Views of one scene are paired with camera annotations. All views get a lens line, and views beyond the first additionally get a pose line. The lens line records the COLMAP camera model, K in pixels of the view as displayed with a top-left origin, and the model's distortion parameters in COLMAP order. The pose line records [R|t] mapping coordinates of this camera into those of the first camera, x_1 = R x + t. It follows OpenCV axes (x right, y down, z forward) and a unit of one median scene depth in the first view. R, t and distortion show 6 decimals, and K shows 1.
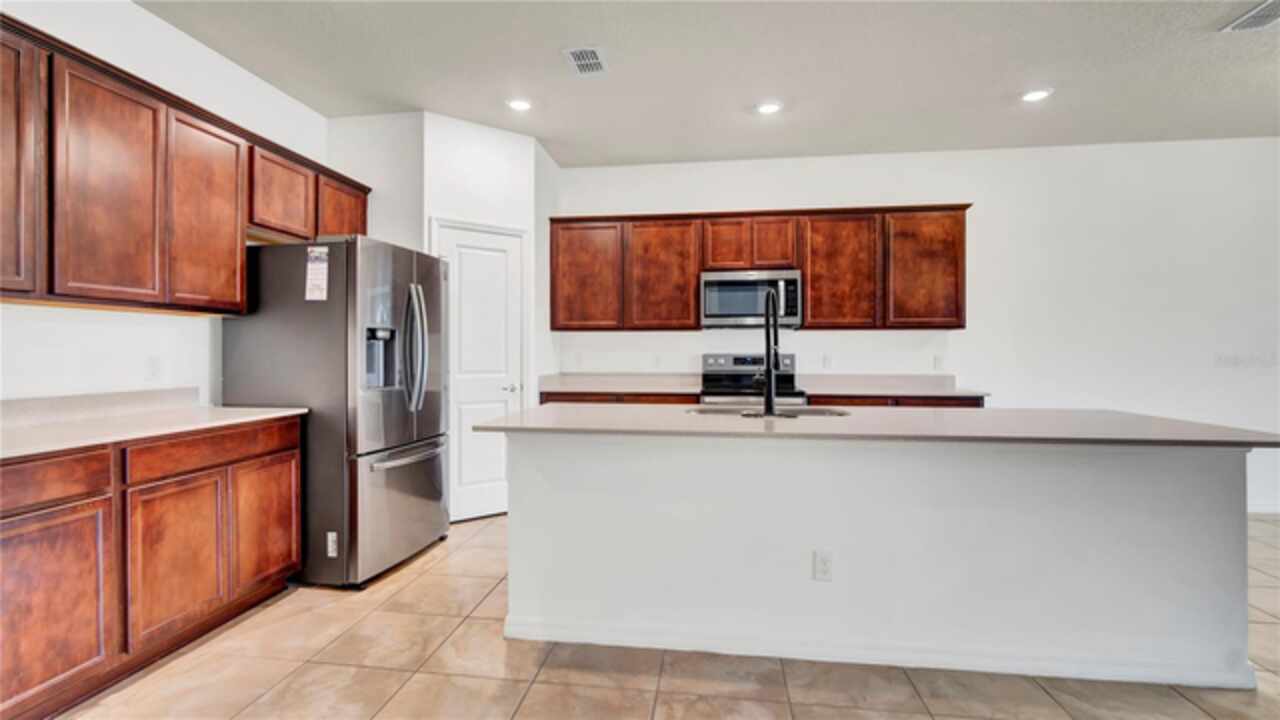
lens RADIAL K [[580.9, 0, 636.0], [0, 580.9, 358.8], [0, 0, 1]] dist [-0.009228, 0.000095]
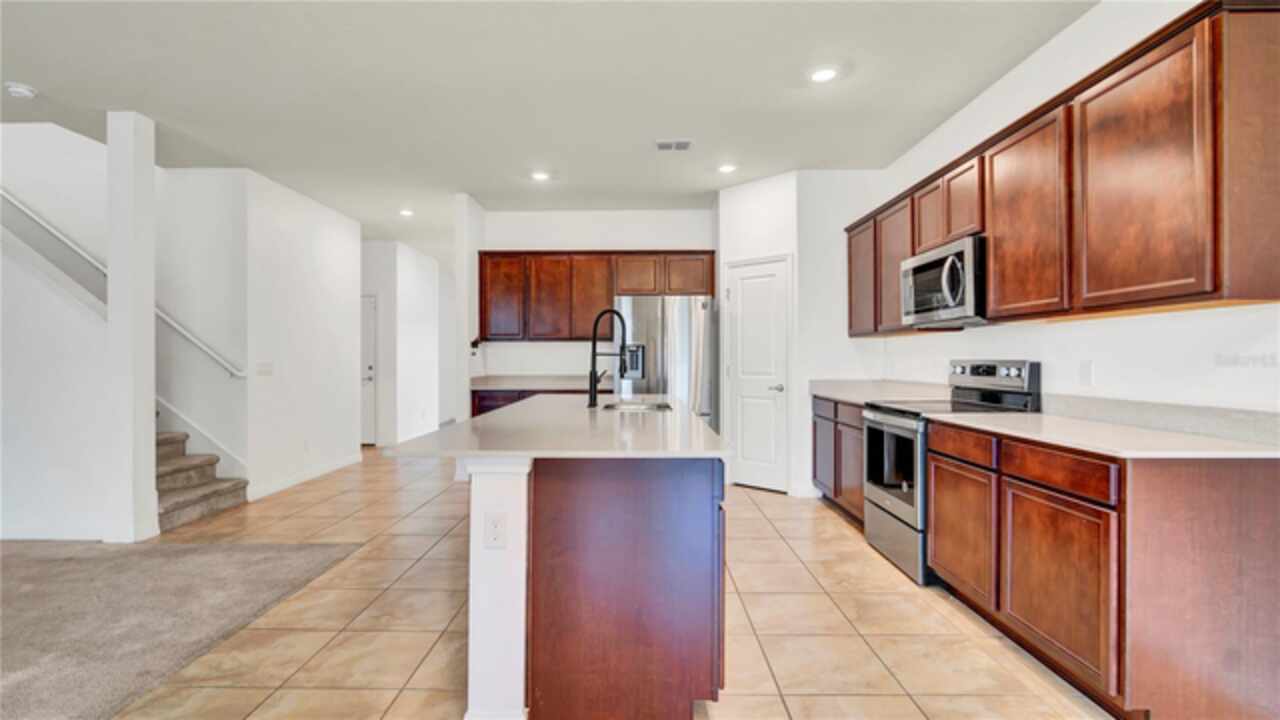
lens RADIAL K [[580.9, 0, 636.0], [0, 580.9, 358.8], [0, 0, 1]] dist [-0.009228, 0.000095]
pose [[0.128208, 0.000293, -0.991747, 0.894245], [-0.010115, 0.999948, -0.001012, -0.005001], [0.991696, 0.010161, 0.128204, 0.524597]]
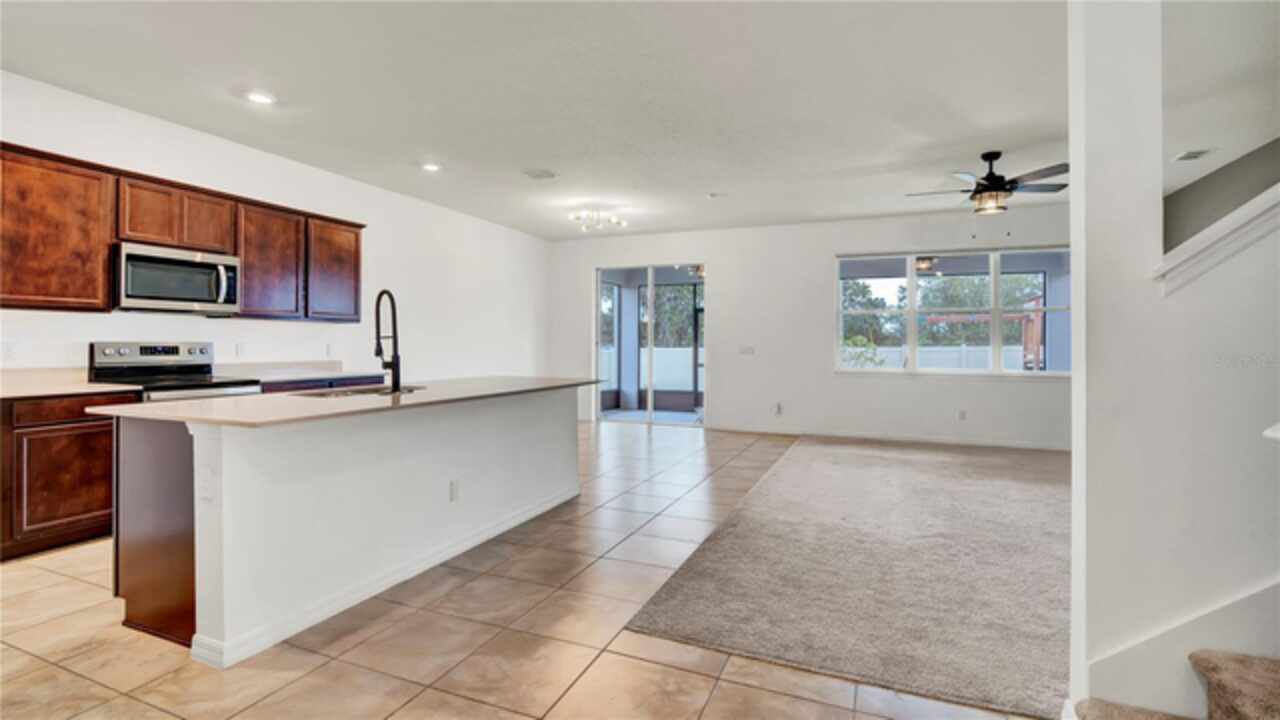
lens RADIAL K [[594.3, 0, 623.4], [0, 594.3, 343.8], [0, 0, 1]] dist [-0.000021, 0.000248]
pose [[0.269227, 0.001757, 0.963075, -0.506479], [0.004746, 0.999984, -0.003151, -0.000324], [-0.963065, 0.005419, 0.269214, 0.099844]]
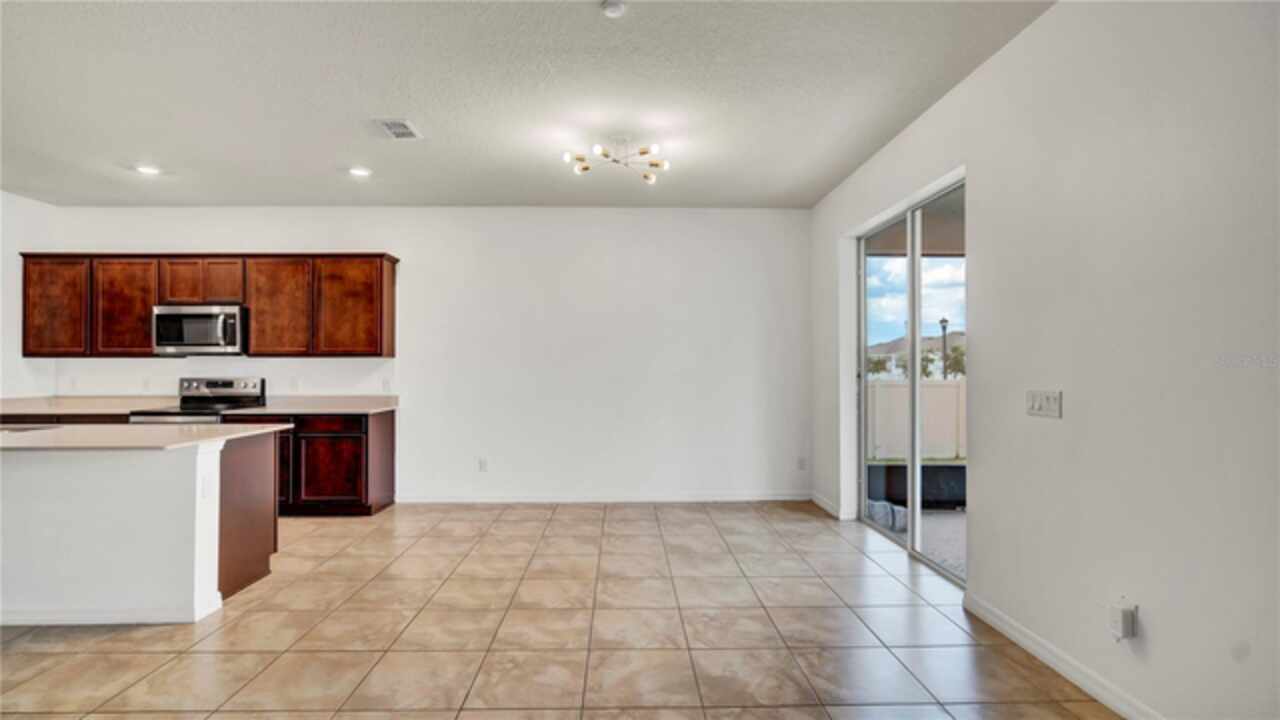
lens RADIAL K [[580.9, 0, 636.0], [0, 580.9, 358.8], [0, 0, 1]] dist [-0.009228, 0.000095]
pose [[0.987532, 0.002590, 0.157396, 0.870191], [0.001628, 0.999643, -0.026665, -0.015277], [-0.157408, 0.026589, 0.987176, -0.252822]]
